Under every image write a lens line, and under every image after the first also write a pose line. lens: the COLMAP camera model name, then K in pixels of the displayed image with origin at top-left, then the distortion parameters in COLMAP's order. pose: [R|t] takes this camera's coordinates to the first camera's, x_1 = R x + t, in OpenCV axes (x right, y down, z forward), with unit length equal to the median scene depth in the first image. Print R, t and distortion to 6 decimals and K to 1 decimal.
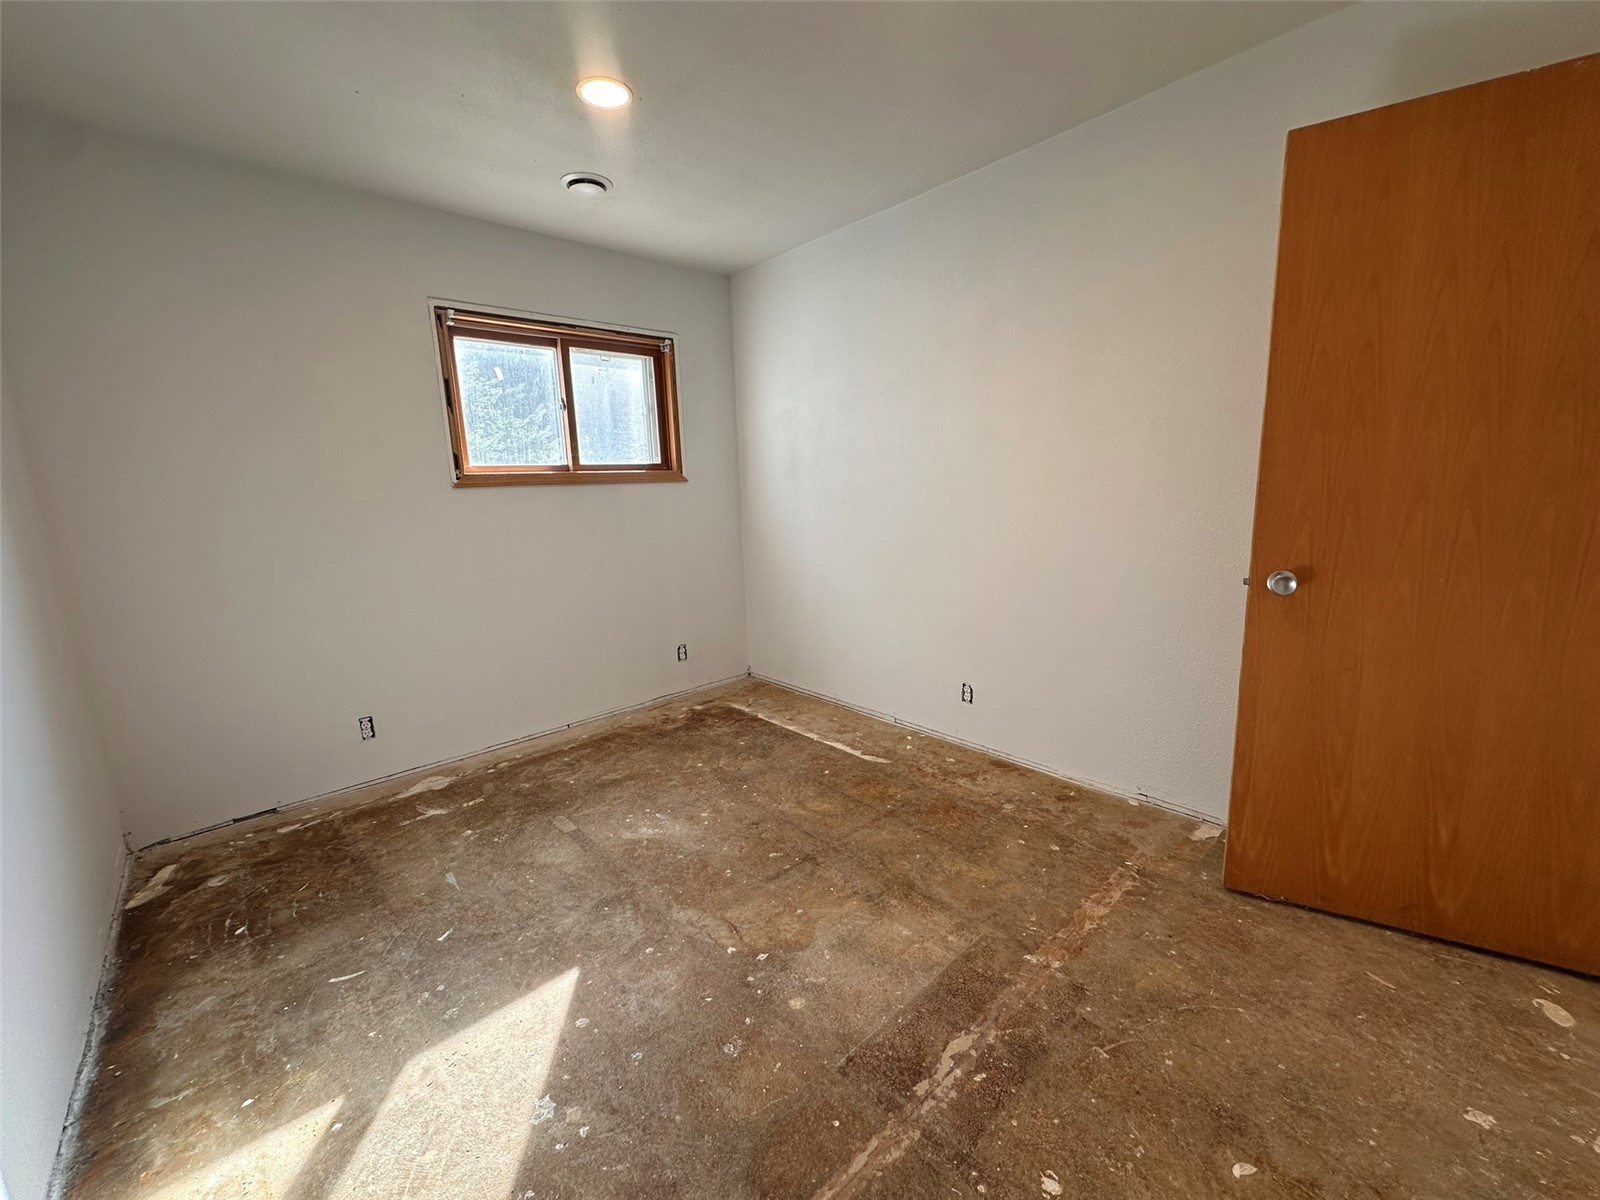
lens RADIAL K [[639.2, 0, 798.4], [0, 639.2, 600.5], [0, 0, 1]] dist [-0.005489, 0.001168]
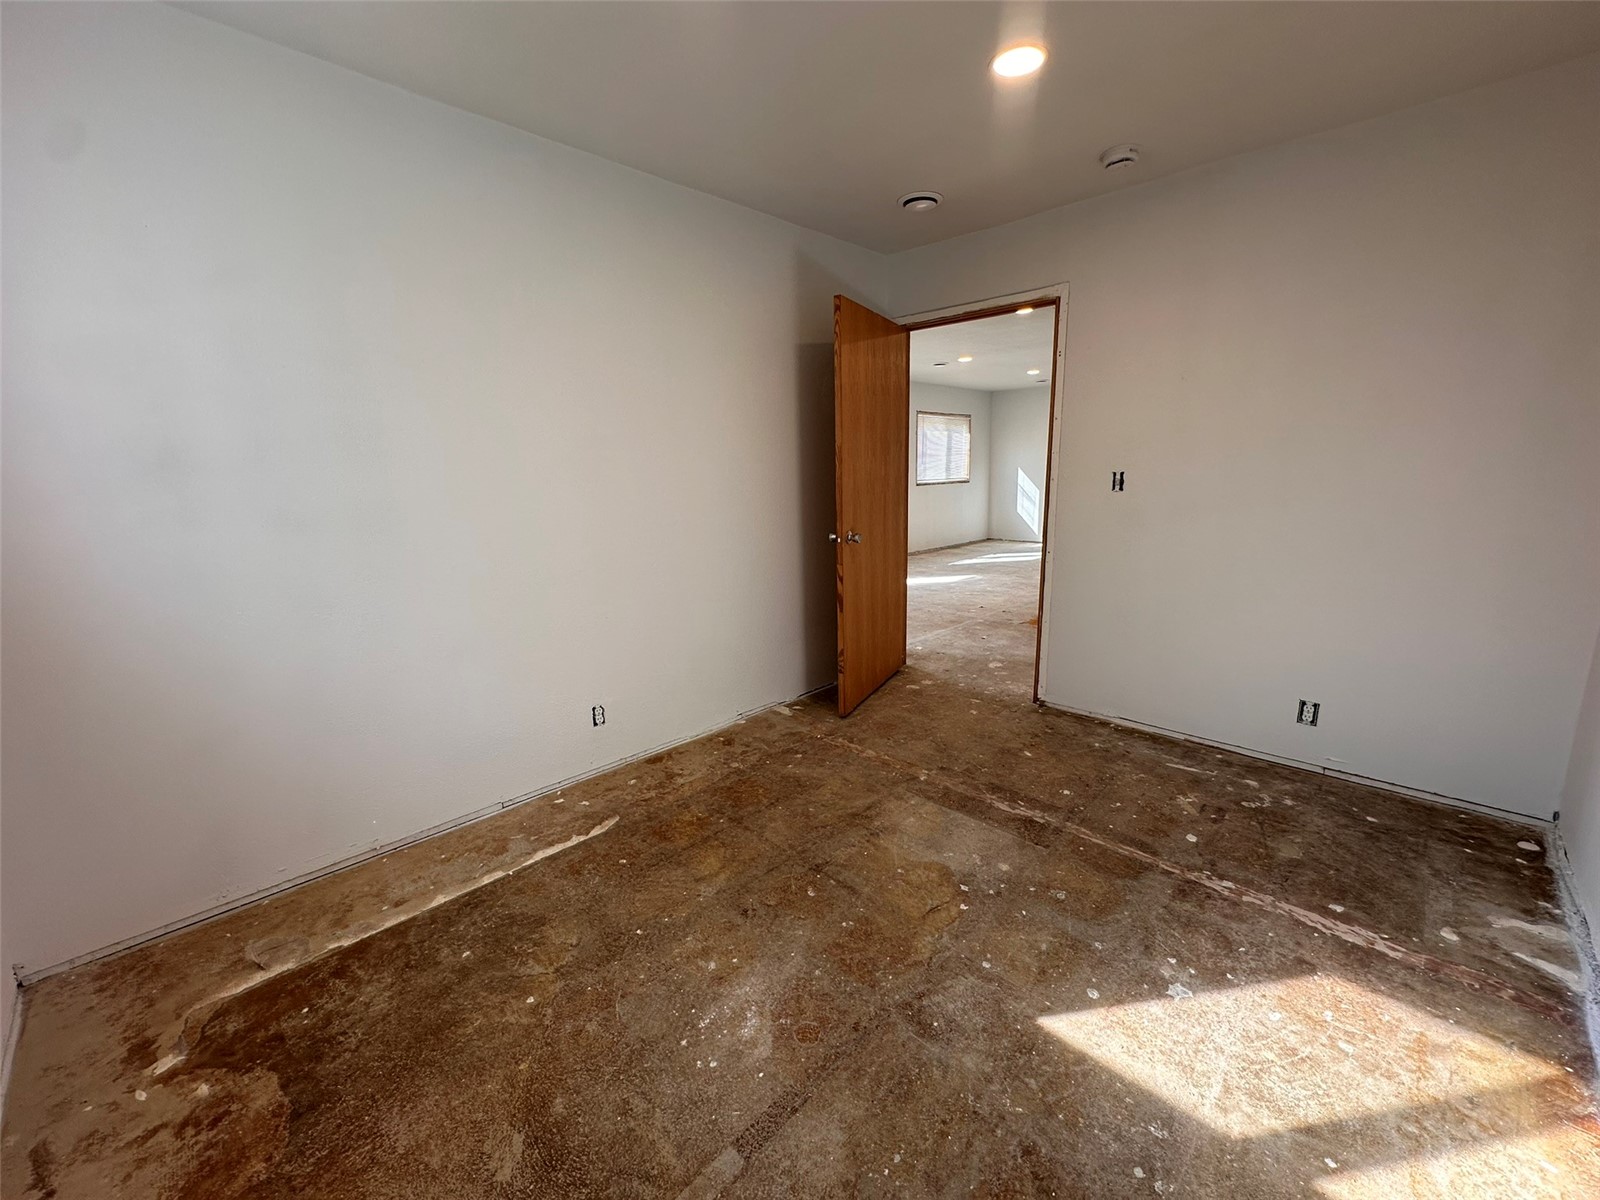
lens RADIAL K [[639.2, 0, 798.4], [0, 639.2, 600.5], [0, 0, 1]] dist [-0.005489, 0.001168]
pose [[-0.050508, -0.173152, 0.983599, -0.827011], [0.199729, 0.963210, 0.179819, -0.162328], [-0.978549, 0.205536, -0.014066, 0.910675]]
